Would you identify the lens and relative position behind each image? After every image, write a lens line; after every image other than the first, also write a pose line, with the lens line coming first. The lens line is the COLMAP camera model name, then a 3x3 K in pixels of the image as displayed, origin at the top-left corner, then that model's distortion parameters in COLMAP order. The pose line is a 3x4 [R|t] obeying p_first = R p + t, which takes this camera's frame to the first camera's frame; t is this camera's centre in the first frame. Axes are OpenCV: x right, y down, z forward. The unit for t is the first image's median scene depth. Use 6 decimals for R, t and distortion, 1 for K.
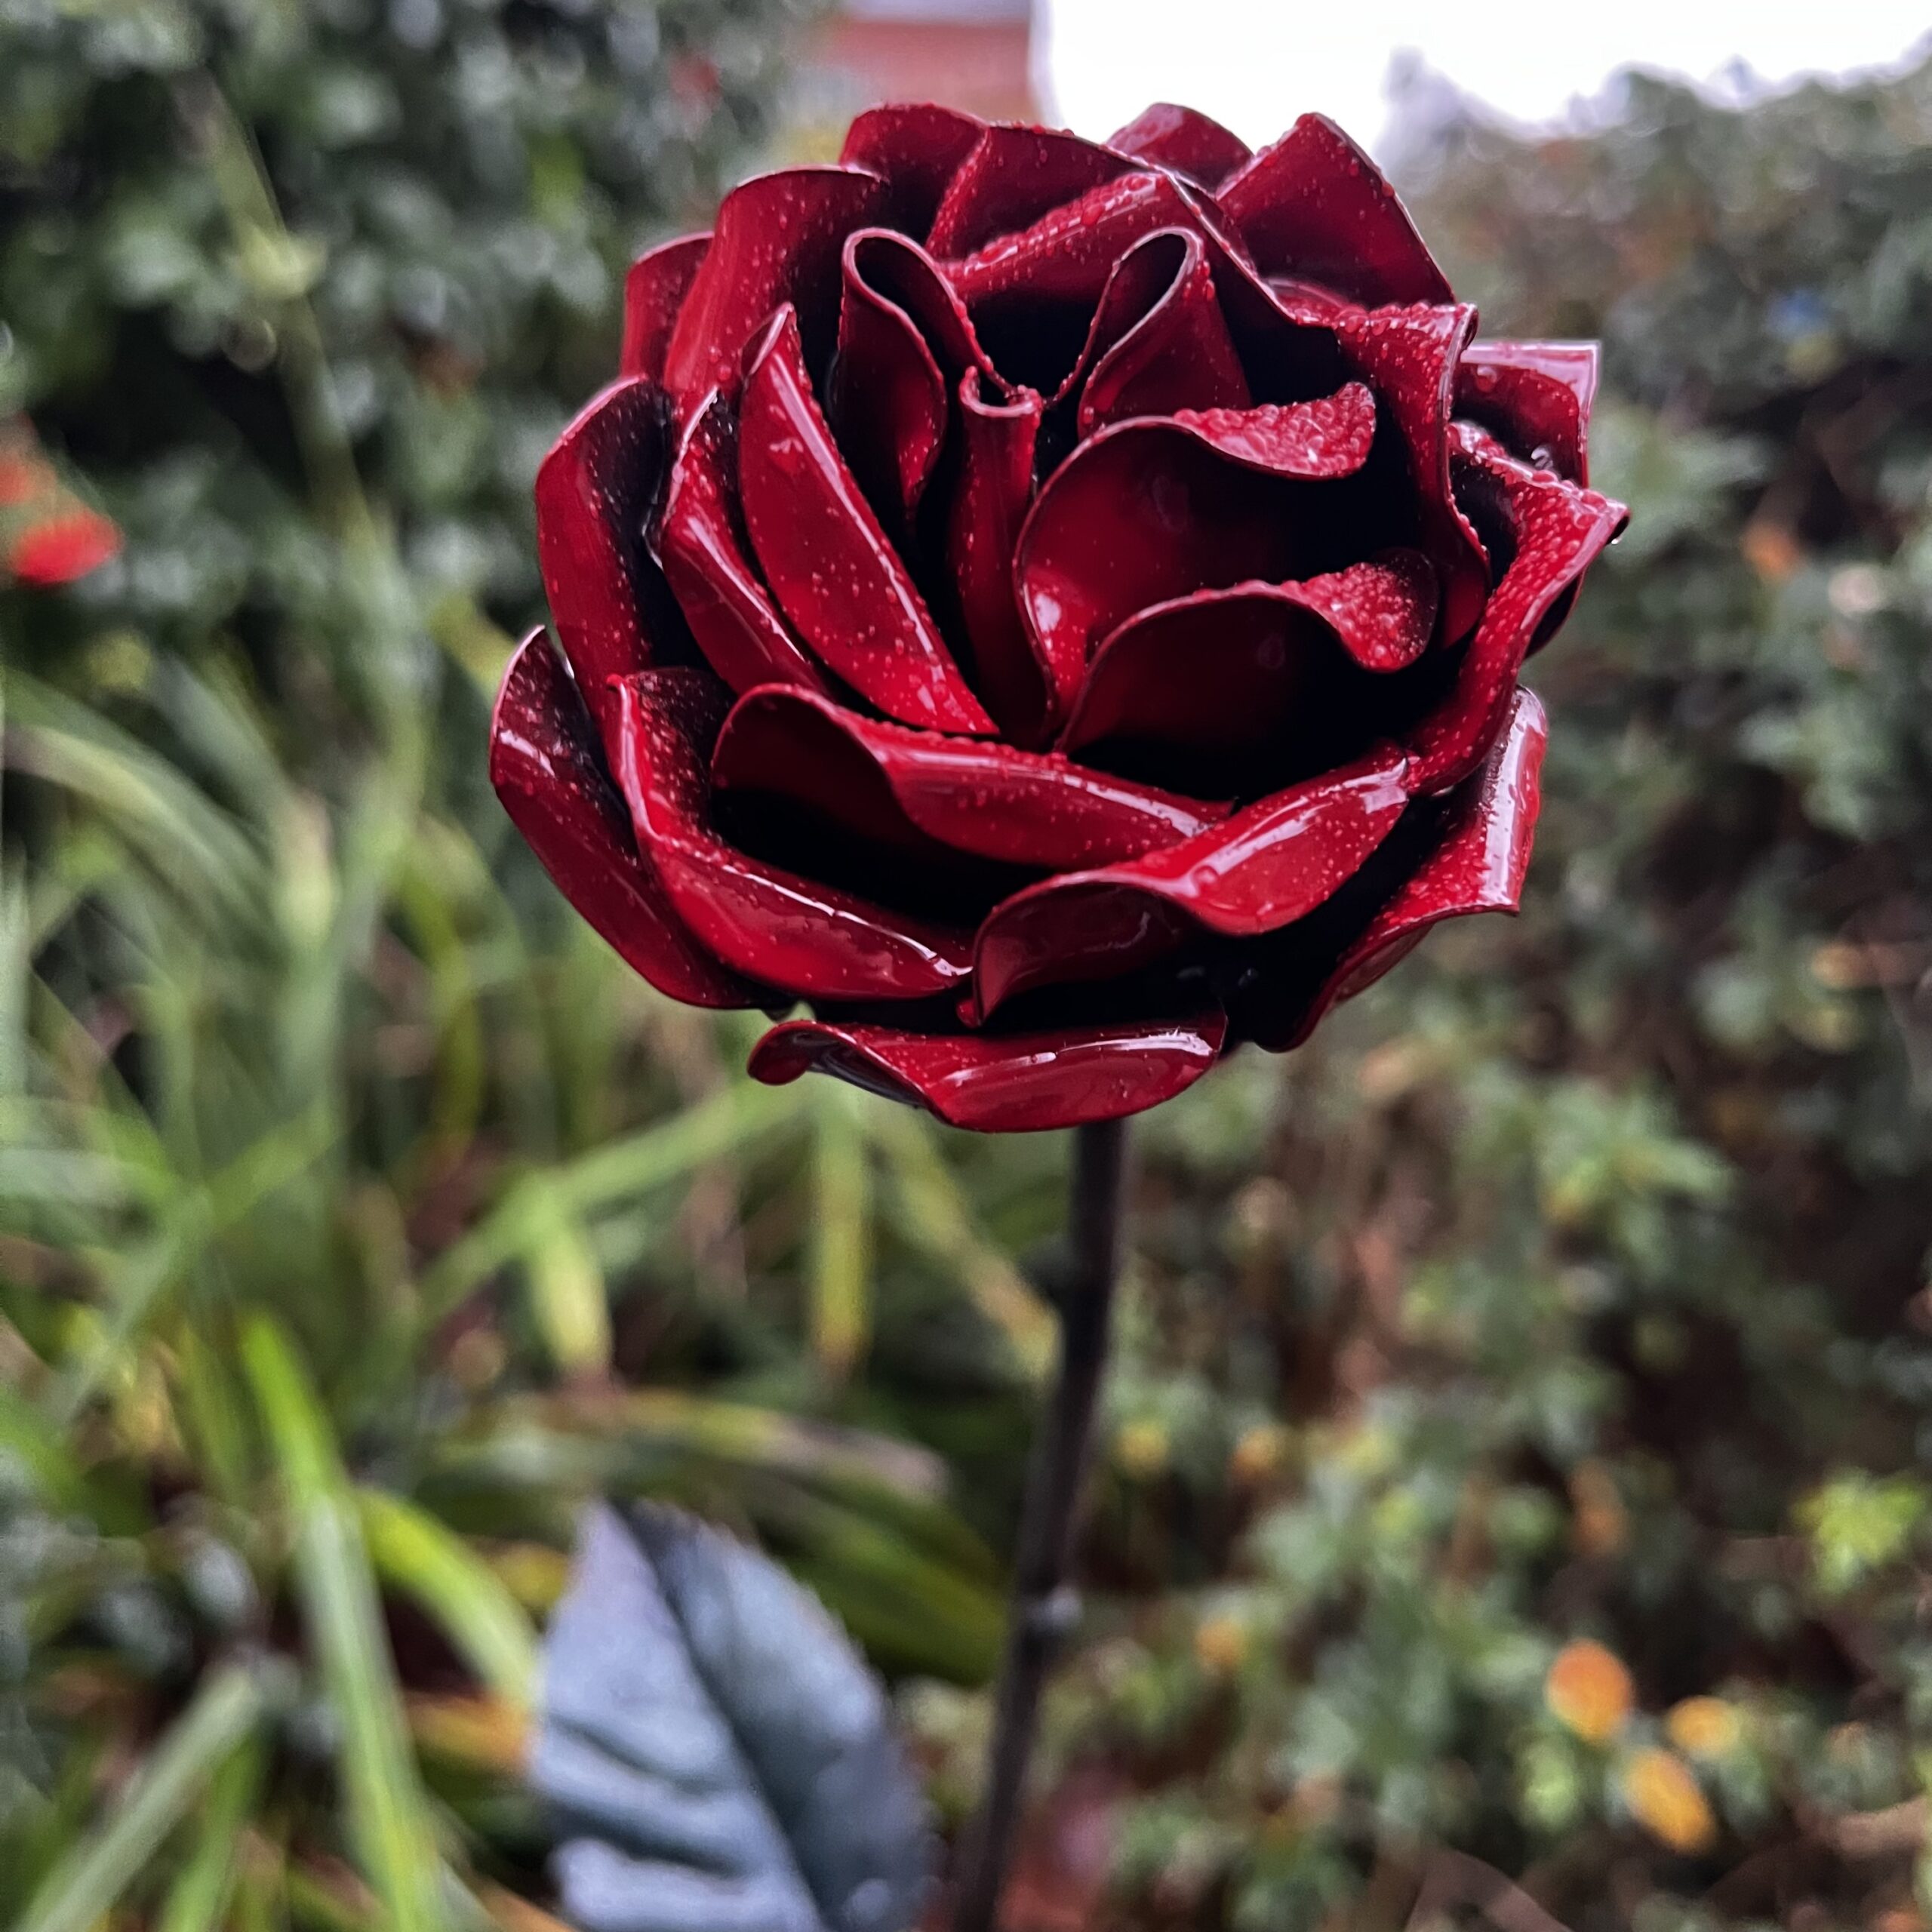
lens RADIAL K [[2085.3, 0, 966.0], [0, 2085.3, 966.0], [0, 0, 1]] dist [0.002503, 0.026932]
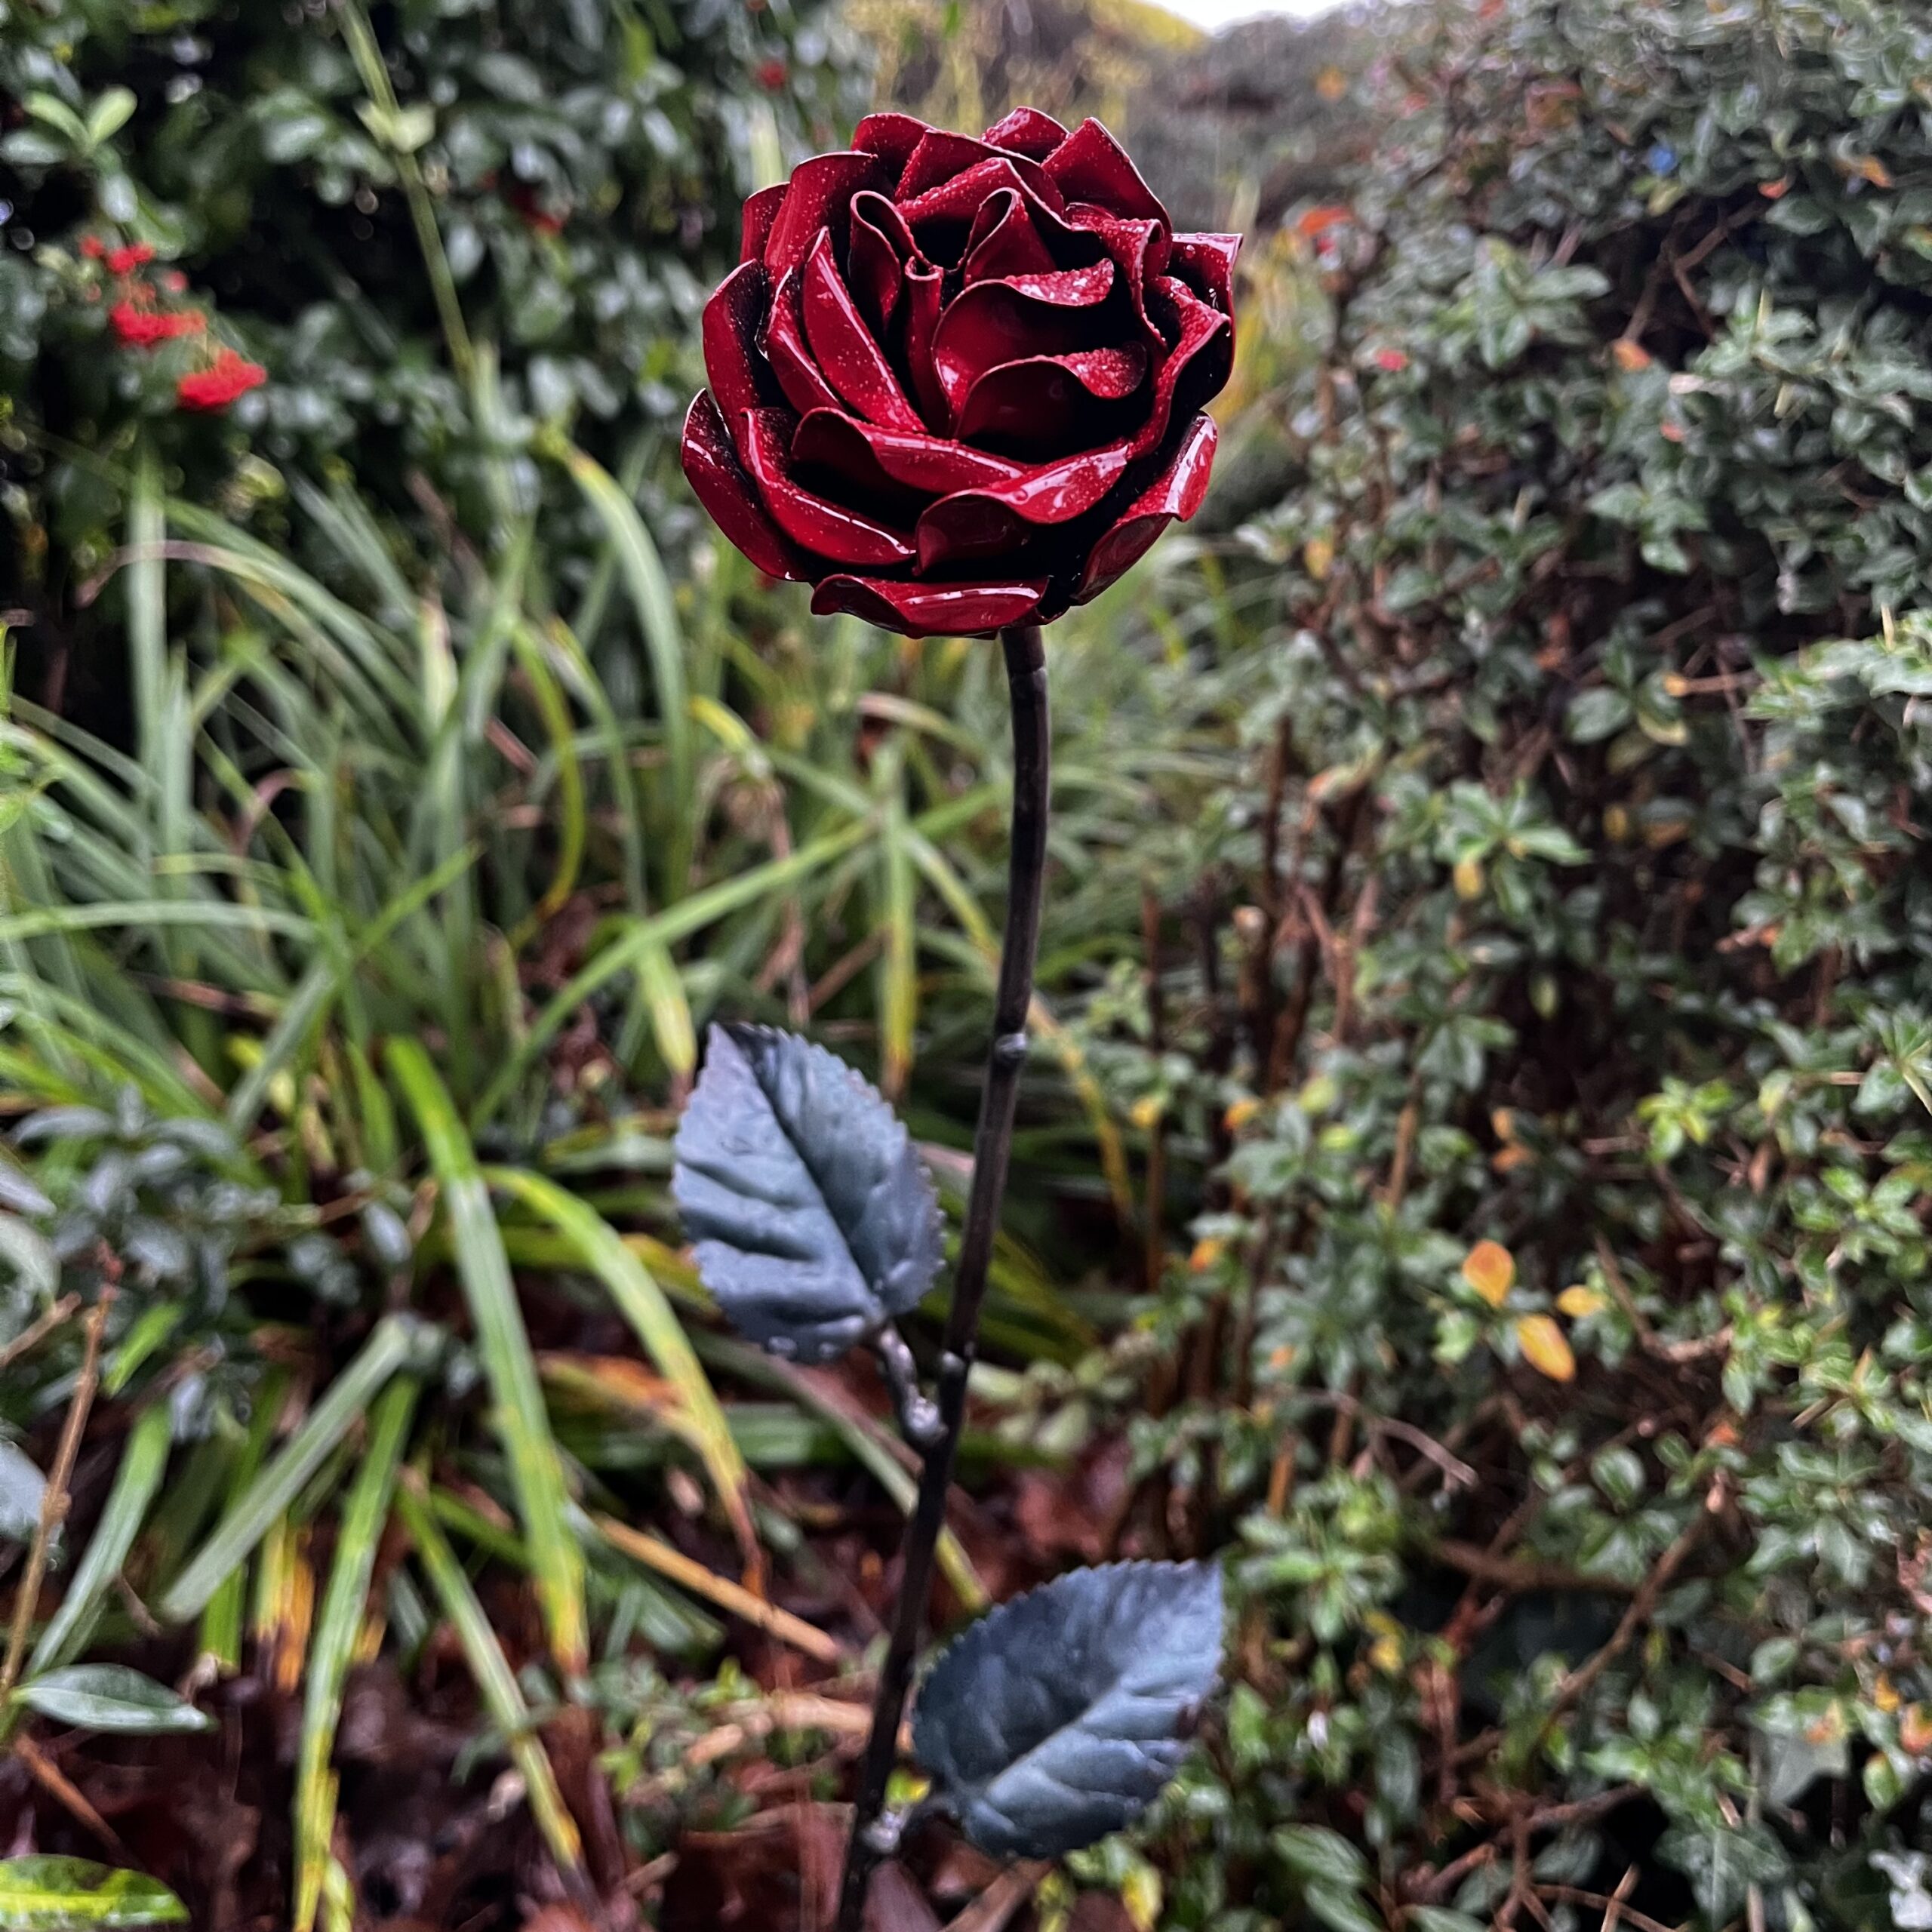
lens RADIAL K [[2111.9, 0, 972.2], [0, 2111.9, 870.6], [0, 0, 1]] dist [0.028469, 0.005350]
pose [[0.999443, -0.007605, -0.032482, 0.117749], [0.008571, 0.999522, 0.029703, 0.249273], [0.032241, -0.029965, 0.999031, -1.063692]]
